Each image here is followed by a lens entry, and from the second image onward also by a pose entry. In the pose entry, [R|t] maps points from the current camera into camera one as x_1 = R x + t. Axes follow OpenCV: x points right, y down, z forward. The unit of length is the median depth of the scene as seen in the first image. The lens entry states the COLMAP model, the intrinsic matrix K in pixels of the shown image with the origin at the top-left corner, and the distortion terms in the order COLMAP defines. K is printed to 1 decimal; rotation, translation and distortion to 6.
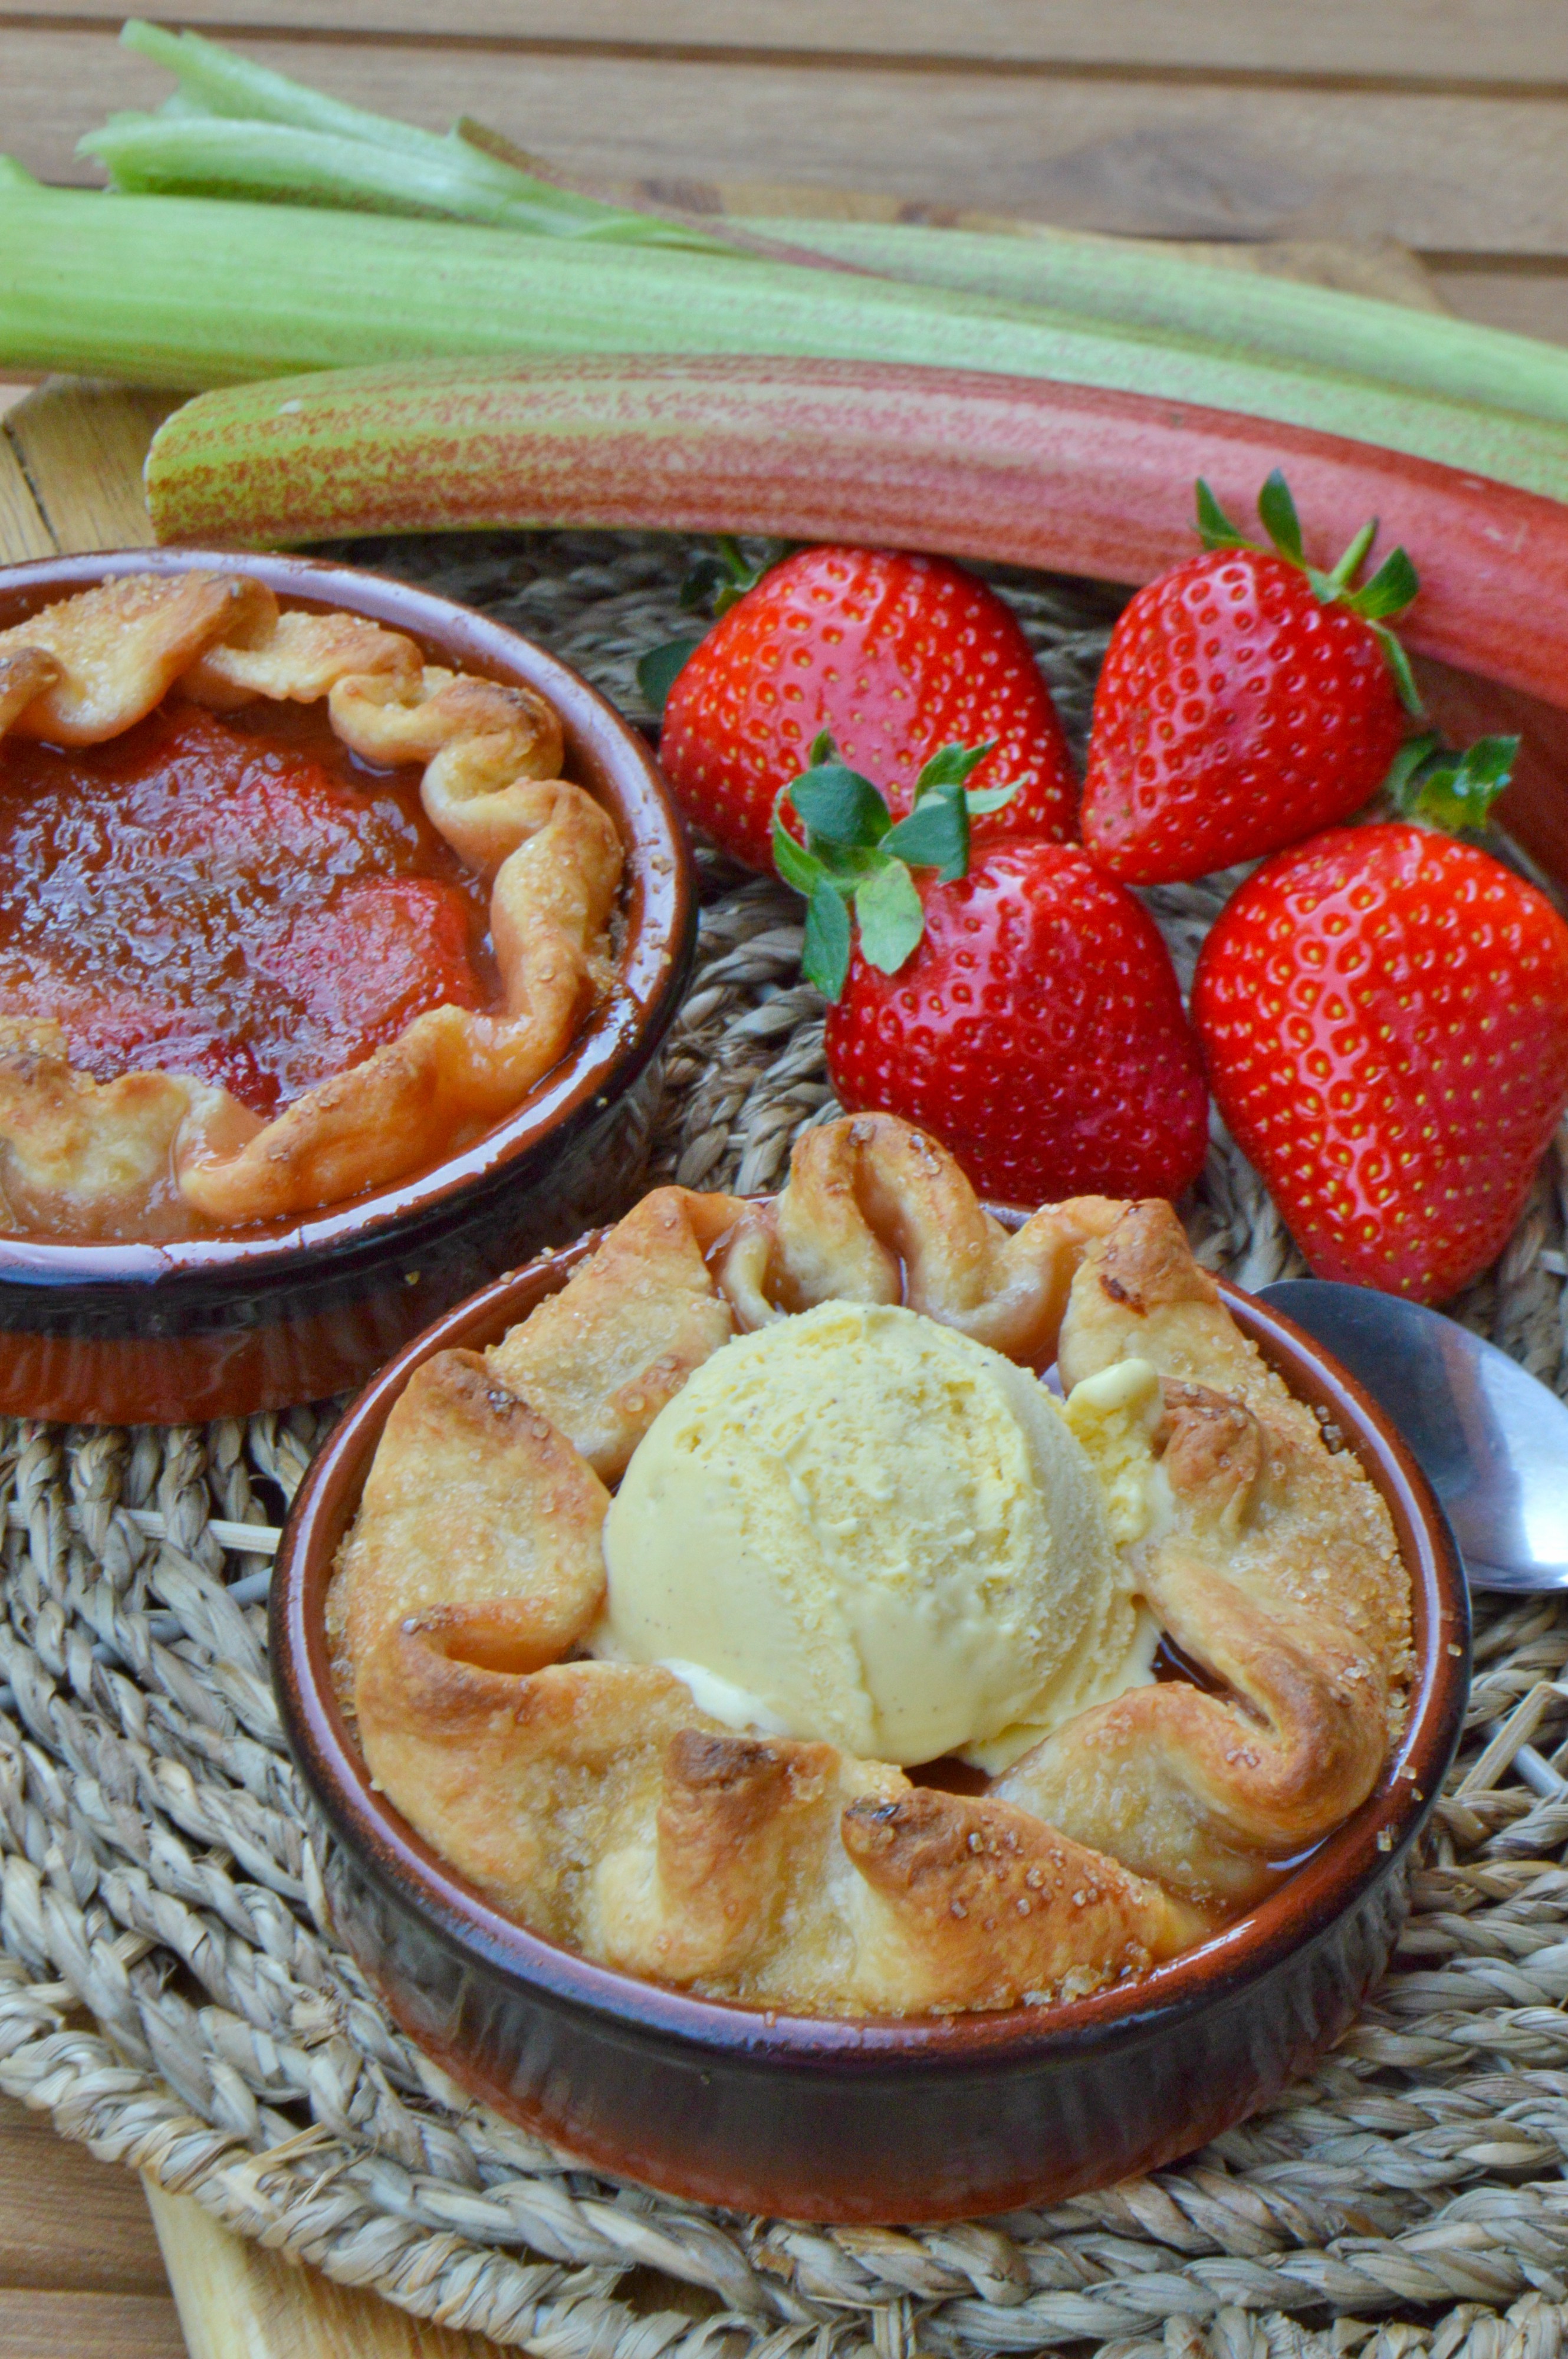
lens RADIAL K [[5361.6, 0, 716.8], [0, 5361.6, 1230.6], [0, 0, 1]] dist [0.109362, -0.277391]
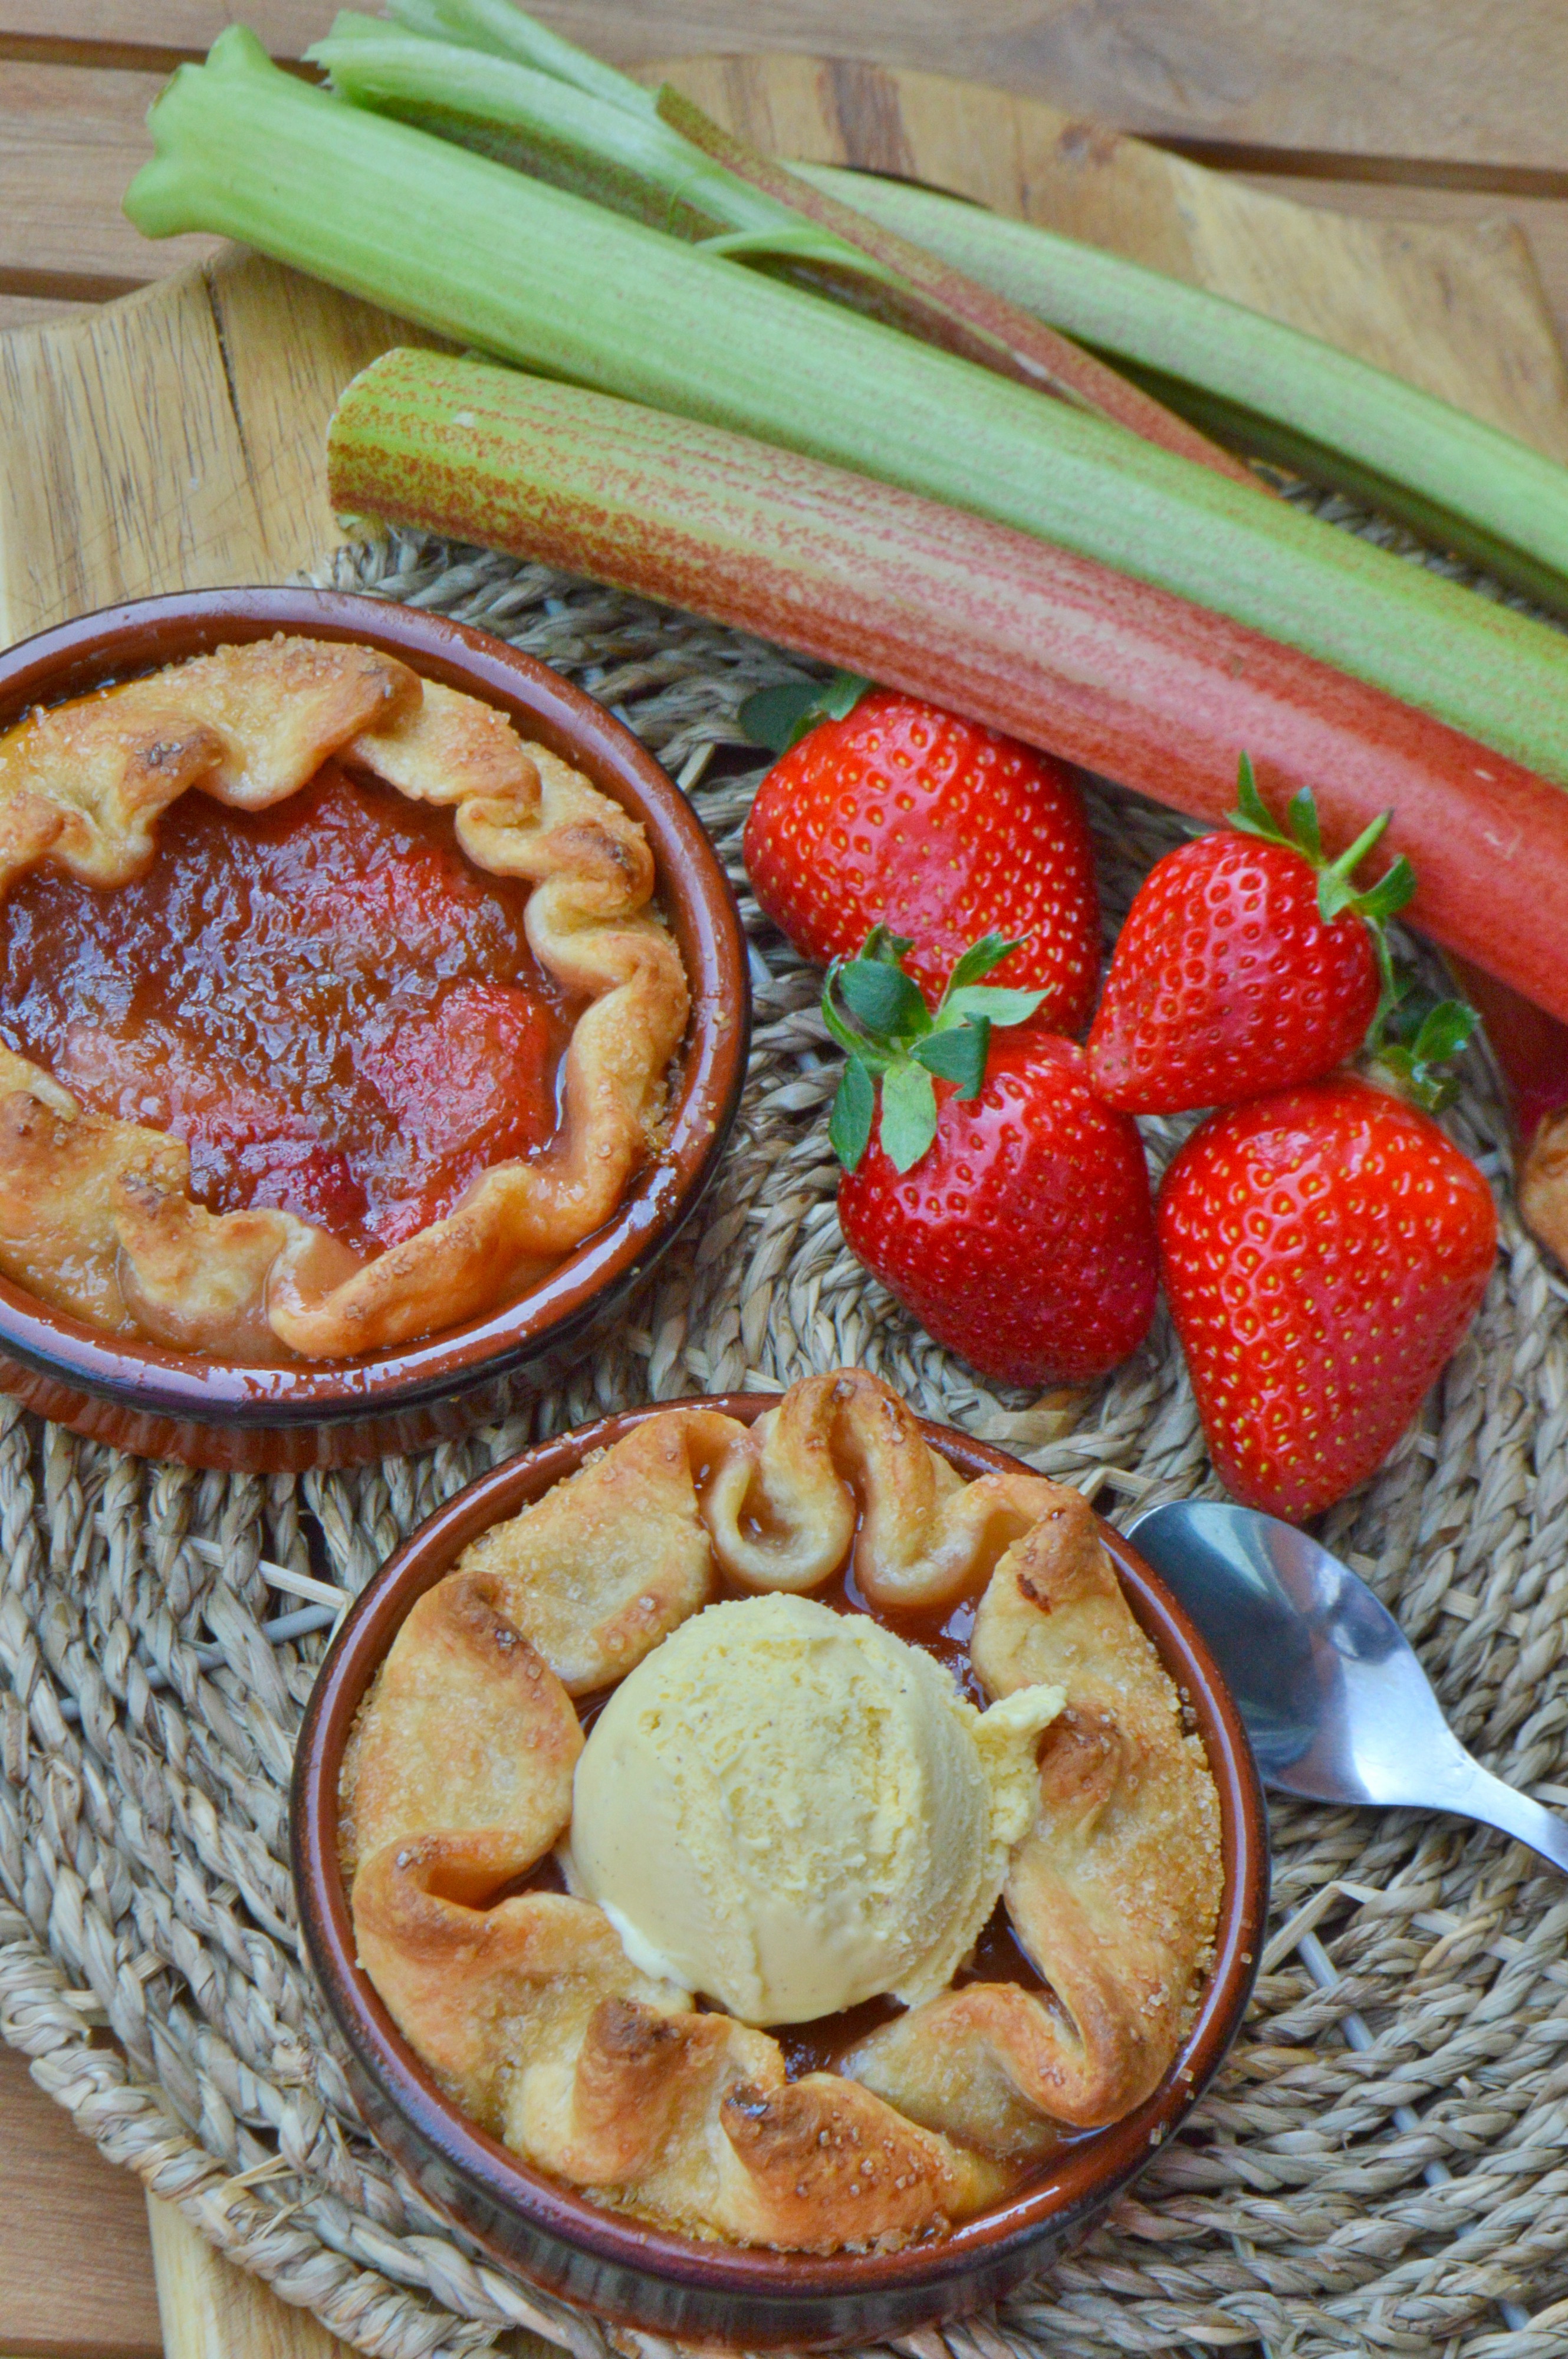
lens RADIAL K [[5361.6, 0, 716.8], [0, 5361.6, 1230.6], [0, 0, 1]] dist [0.109362, -0.277391]
pose [[0.988916, 0.148032, 0.011453, -0.018318], [-0.145320, 0.949211, 0.279070, -0.355606], [0.030440, -0.277641, 0.960202, -0.118939]]
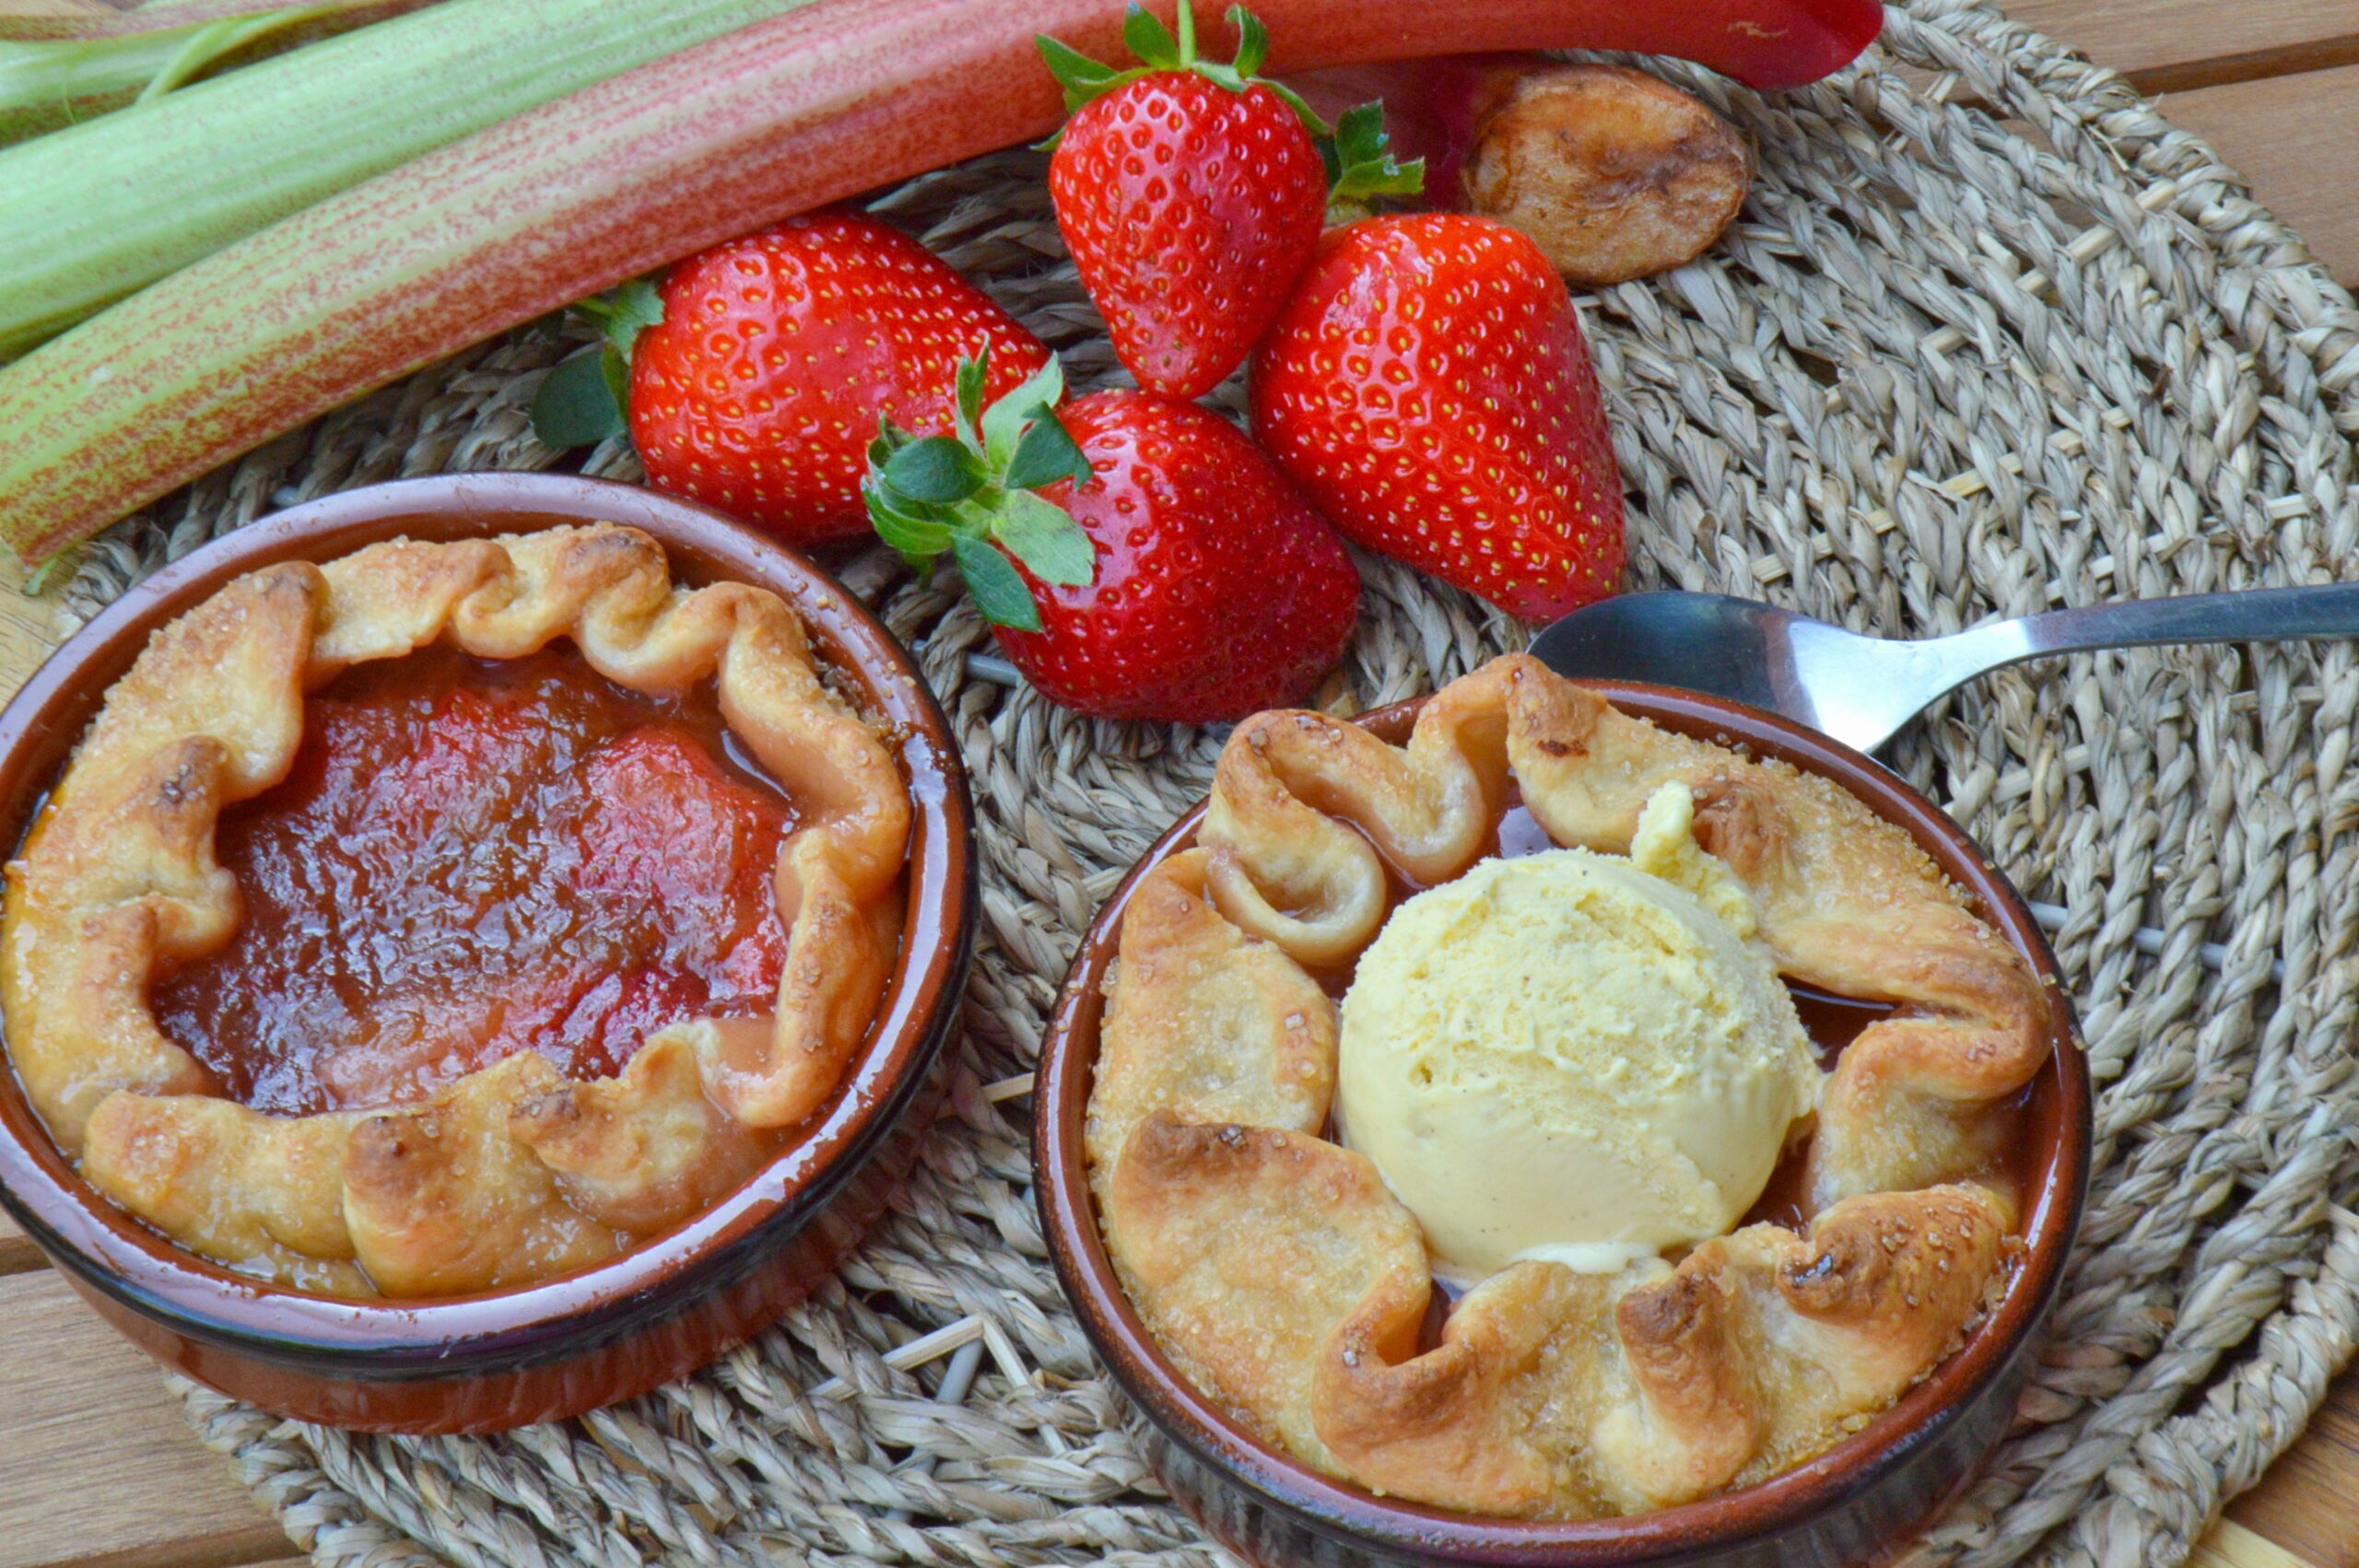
lens RADIAL K [[5361.2, 0, 1184.3], [0, 5361.2, 732.1], [0, 0, 1]] dist [0.109362, -0.277391]
pose [[0.785487, -0.531930, 0.316324, -0.313883], [0.480445, 0.846299, 0.230109, -0.264822], [-0.390107, -0.028771, 0.920320, -0.009871]]
